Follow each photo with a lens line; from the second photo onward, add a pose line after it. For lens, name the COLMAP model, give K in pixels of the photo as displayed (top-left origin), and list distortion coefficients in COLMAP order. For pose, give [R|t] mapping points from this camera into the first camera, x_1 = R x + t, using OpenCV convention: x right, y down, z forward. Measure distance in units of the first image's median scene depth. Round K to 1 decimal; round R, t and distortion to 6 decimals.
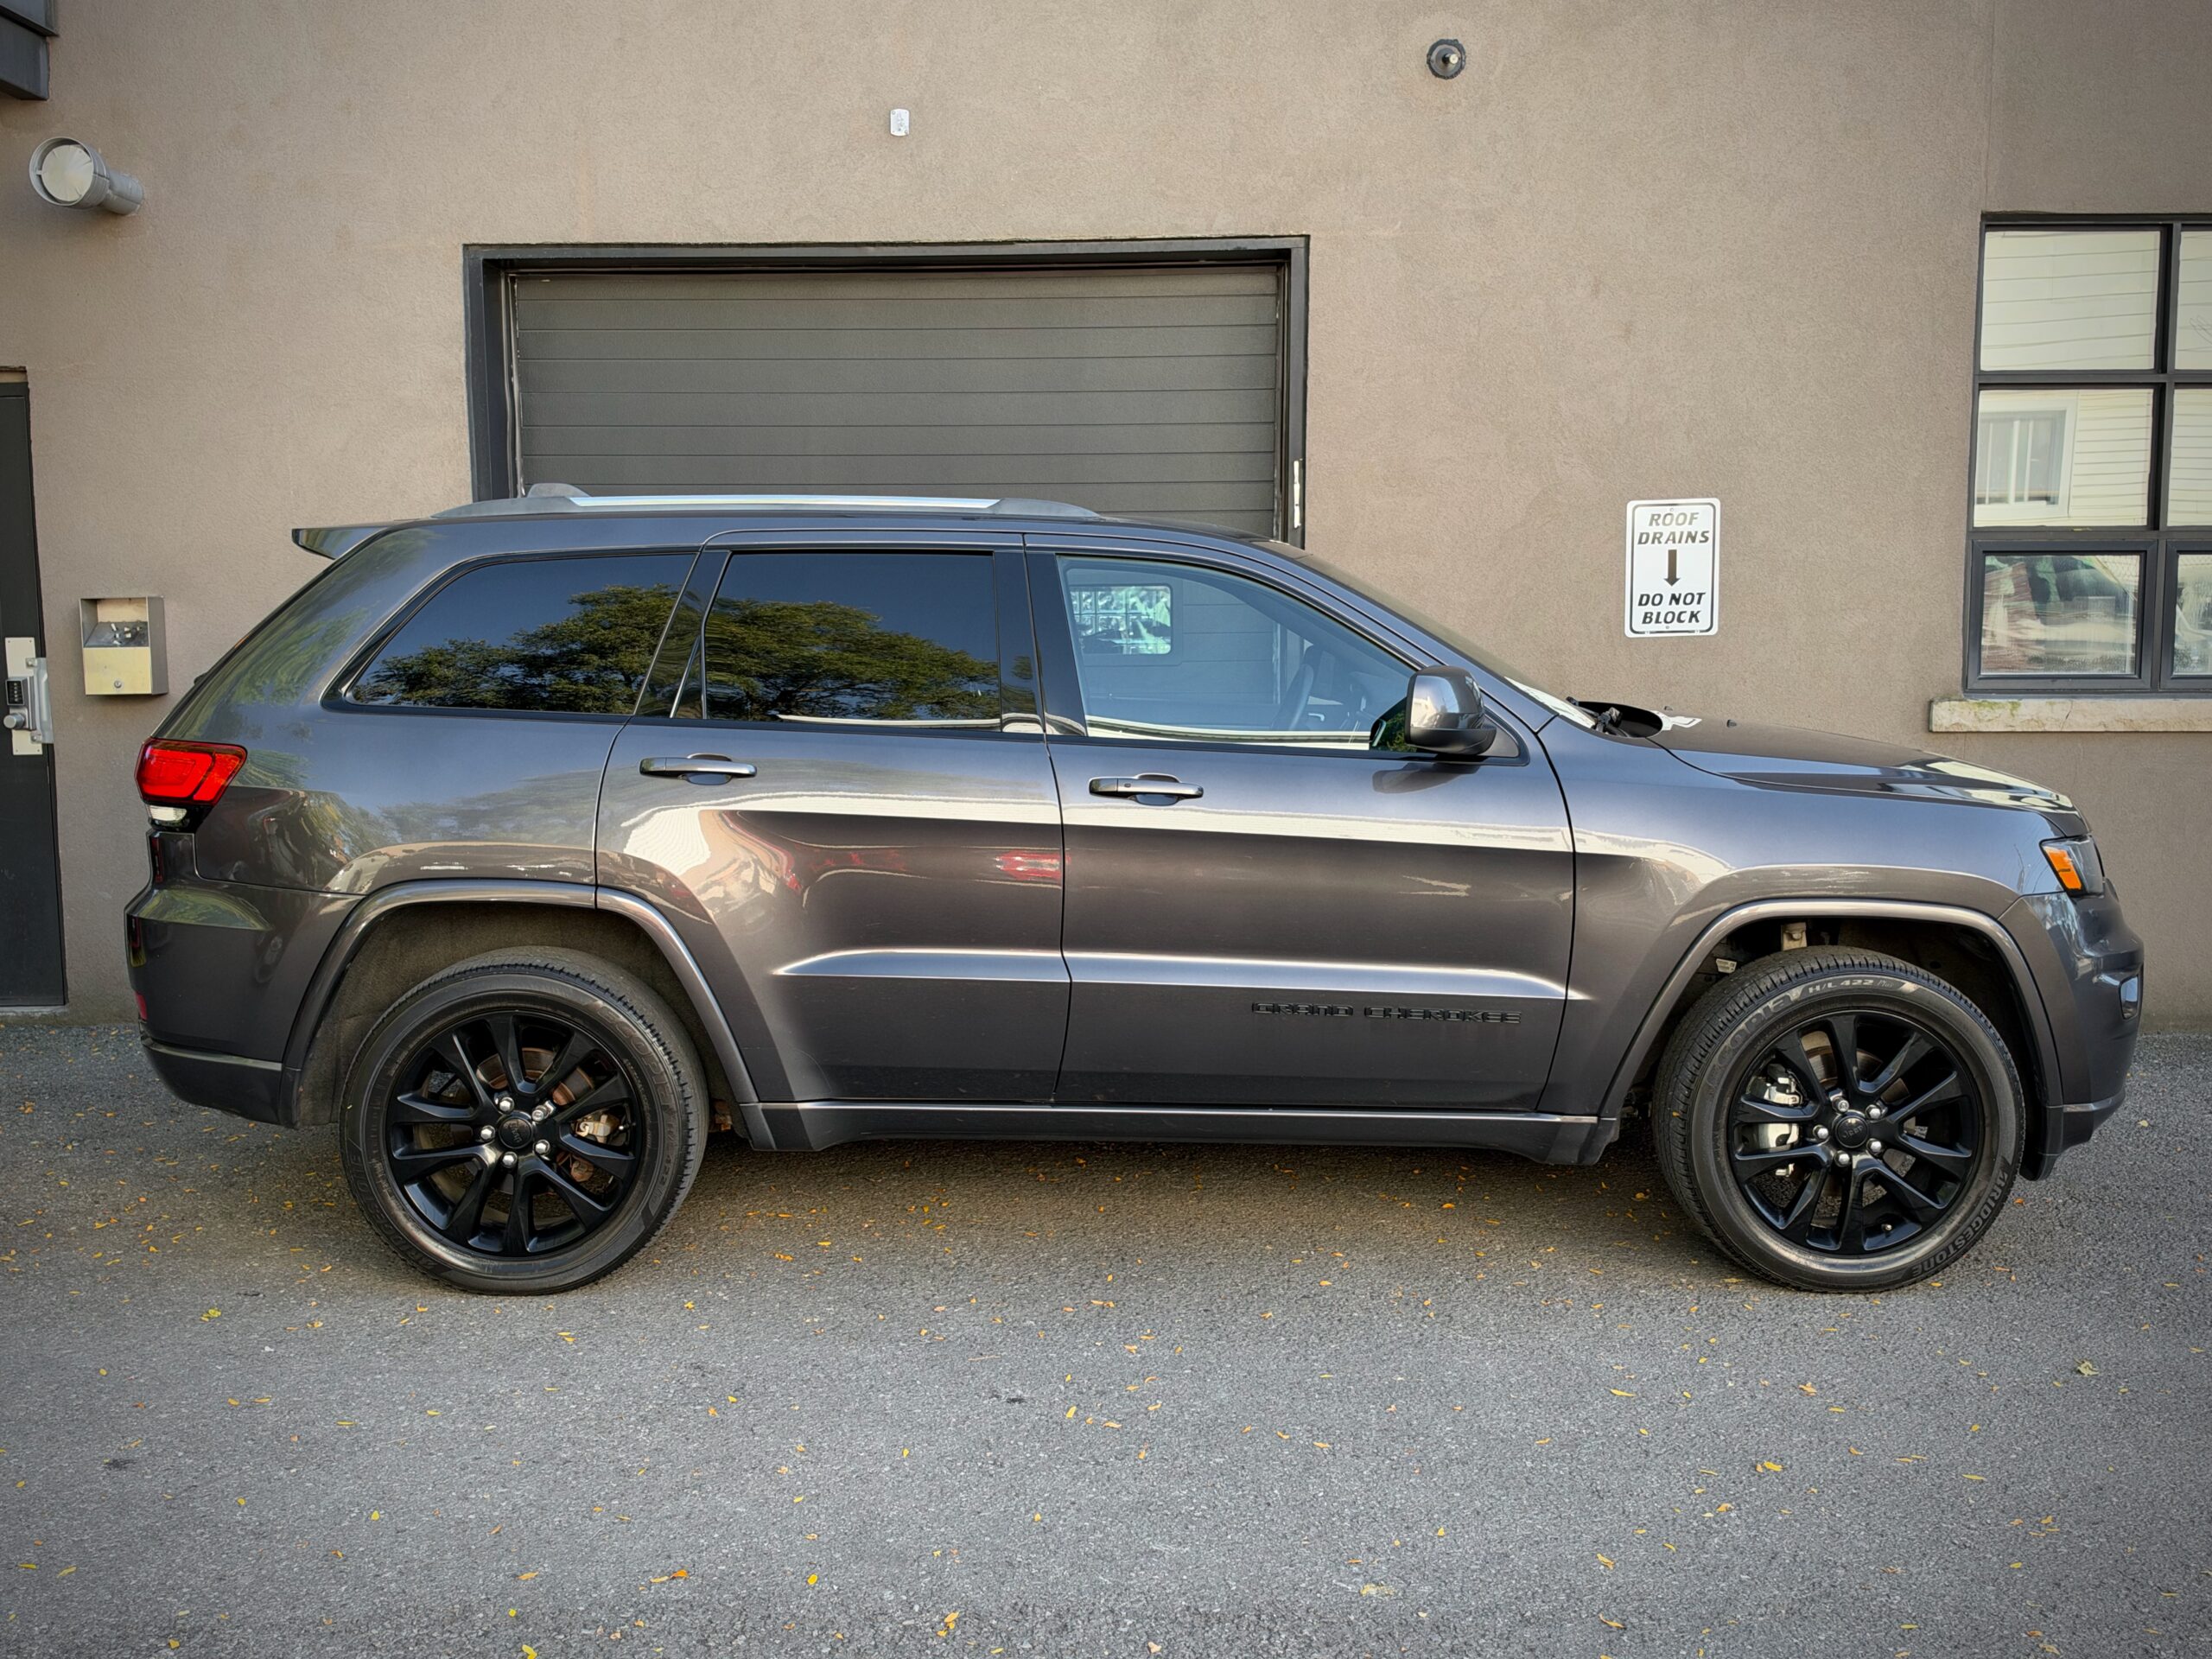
lens RADIAL K [[2135.2, 0, 1103.4], [0, 2135.2, 834.5], [0, 0, 1]] dist [0.209595, -0.513409]
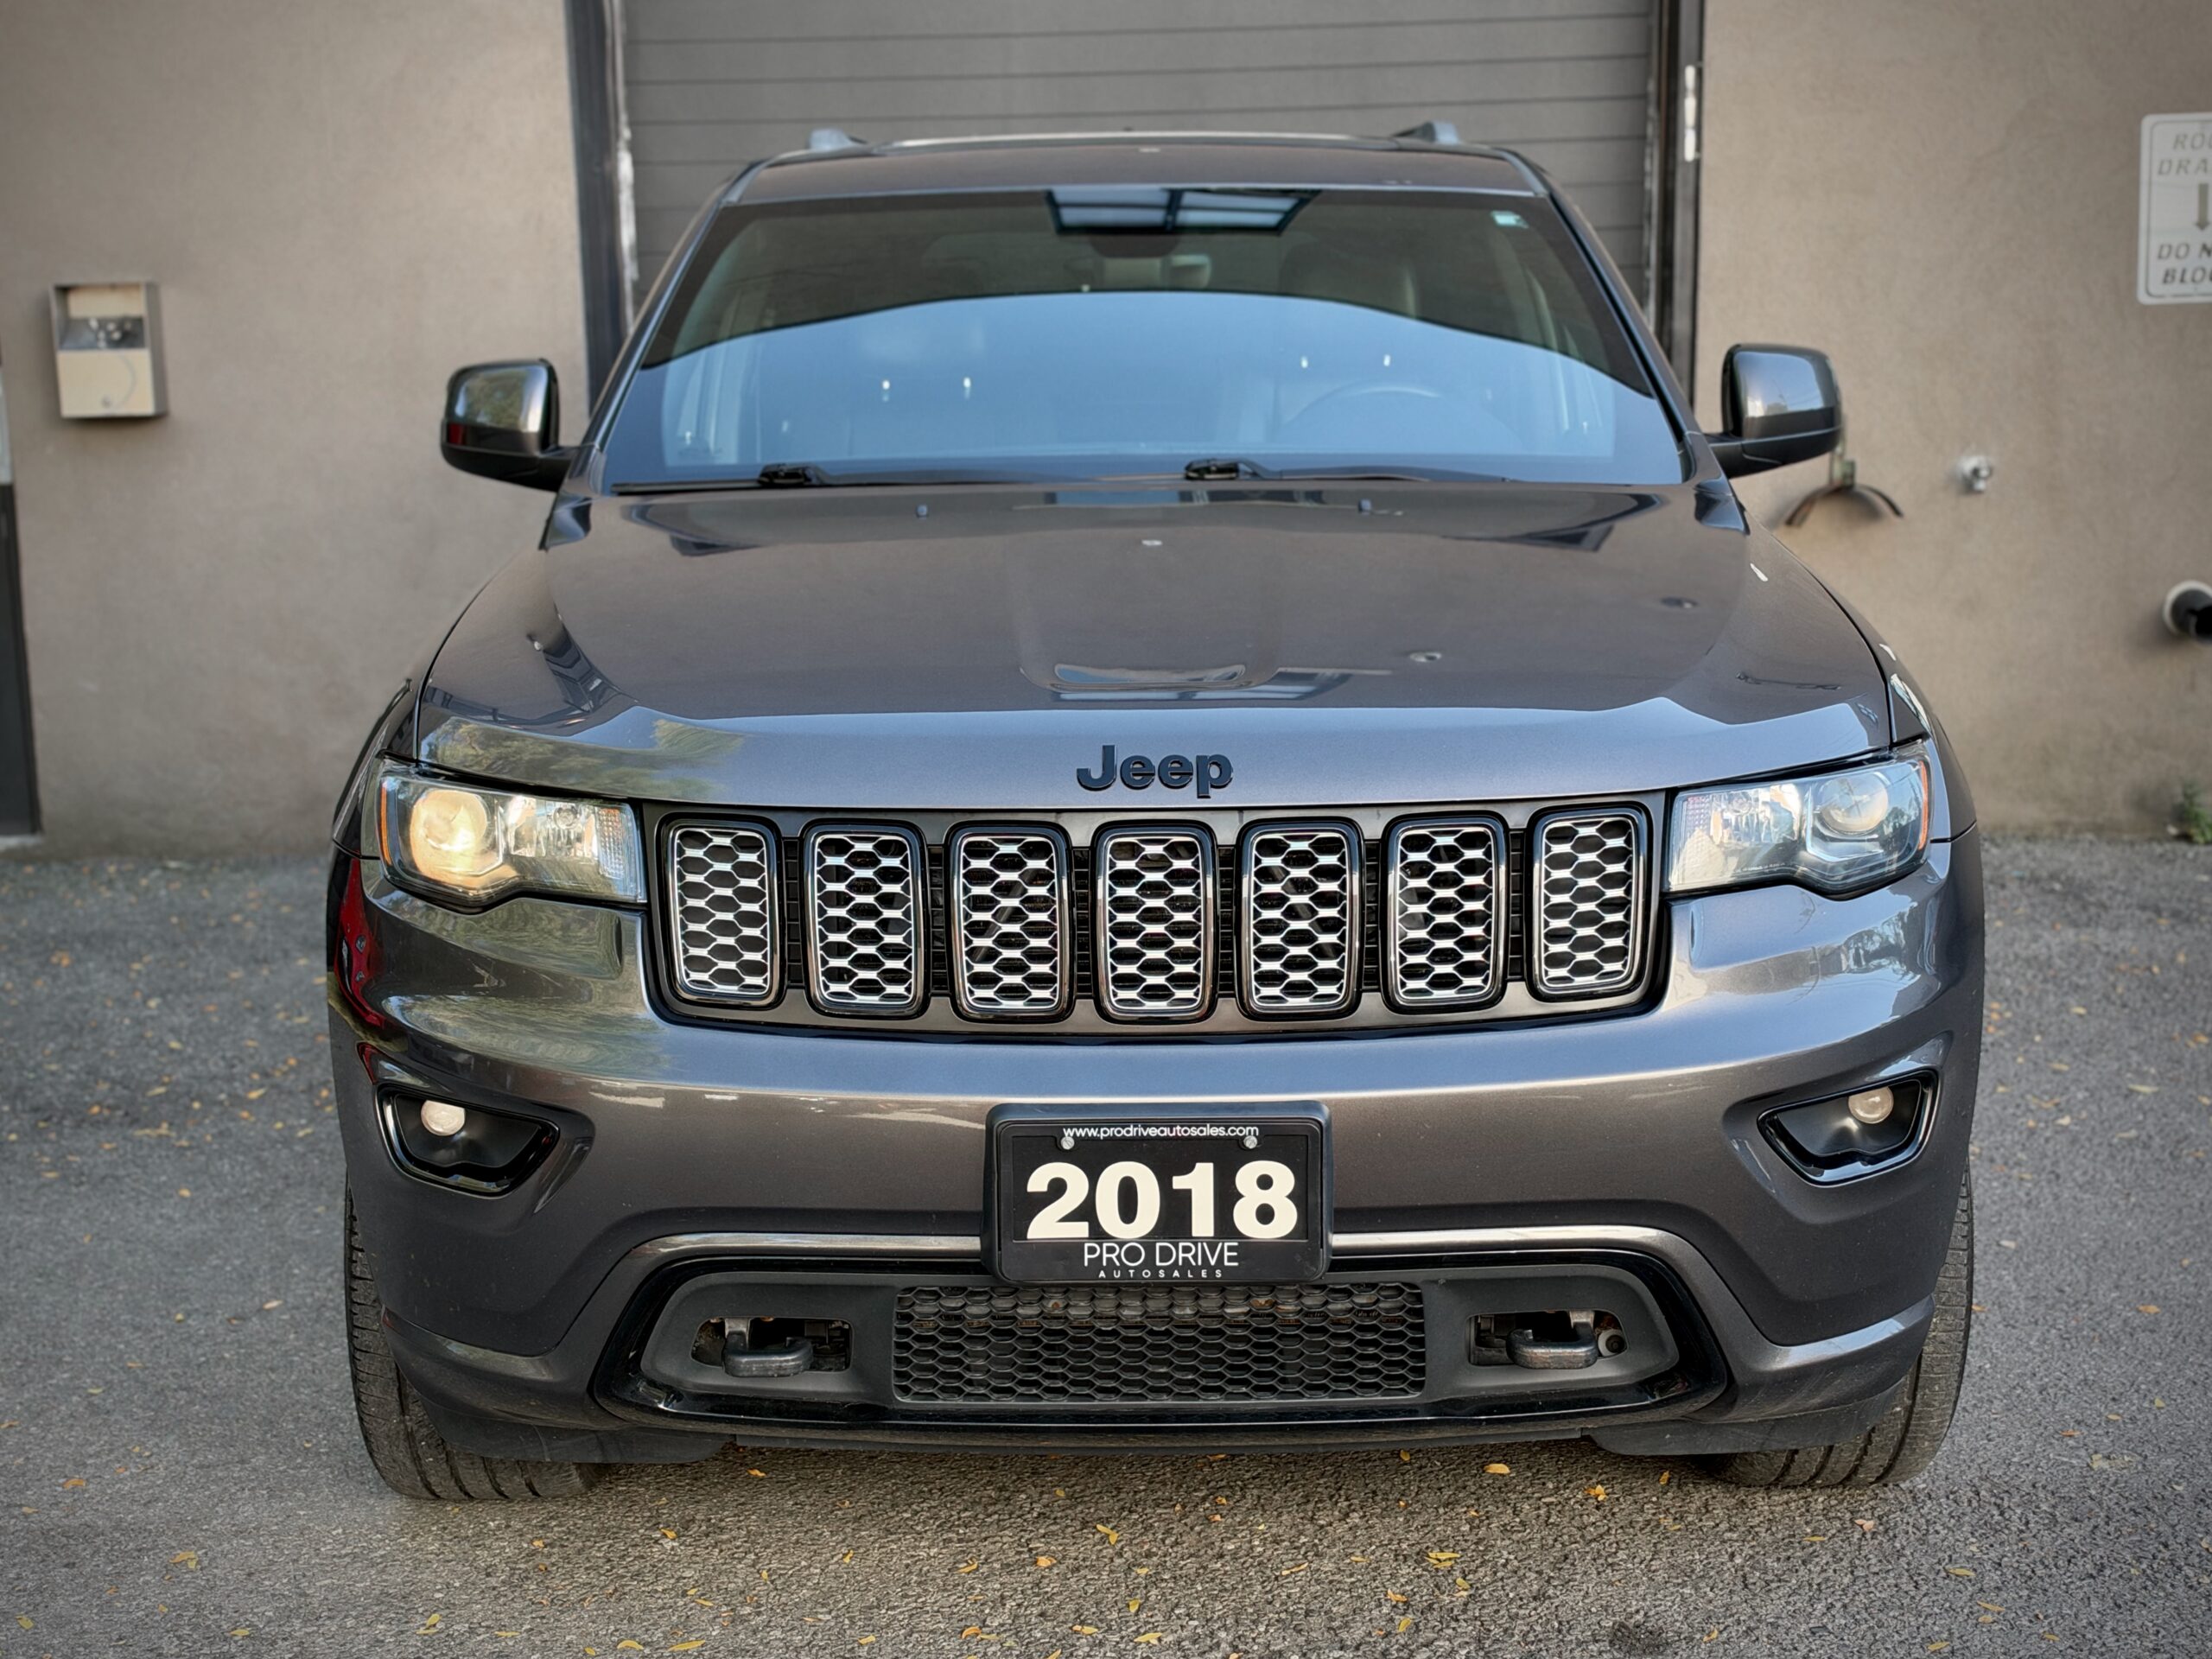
lens RADIAL K [[3015.2, 0, 1098.1], [0, 3015.2, 831.7], [0, 0, 1]] dist [0.285734, -0.872074]
pose [[0.999879, -0.014793, -0.004887, -0.111061], [0.015087, 0.997655, 0.066759, 0.012957], [0.003888, -0.066824, 0.997757, -0.063010]]
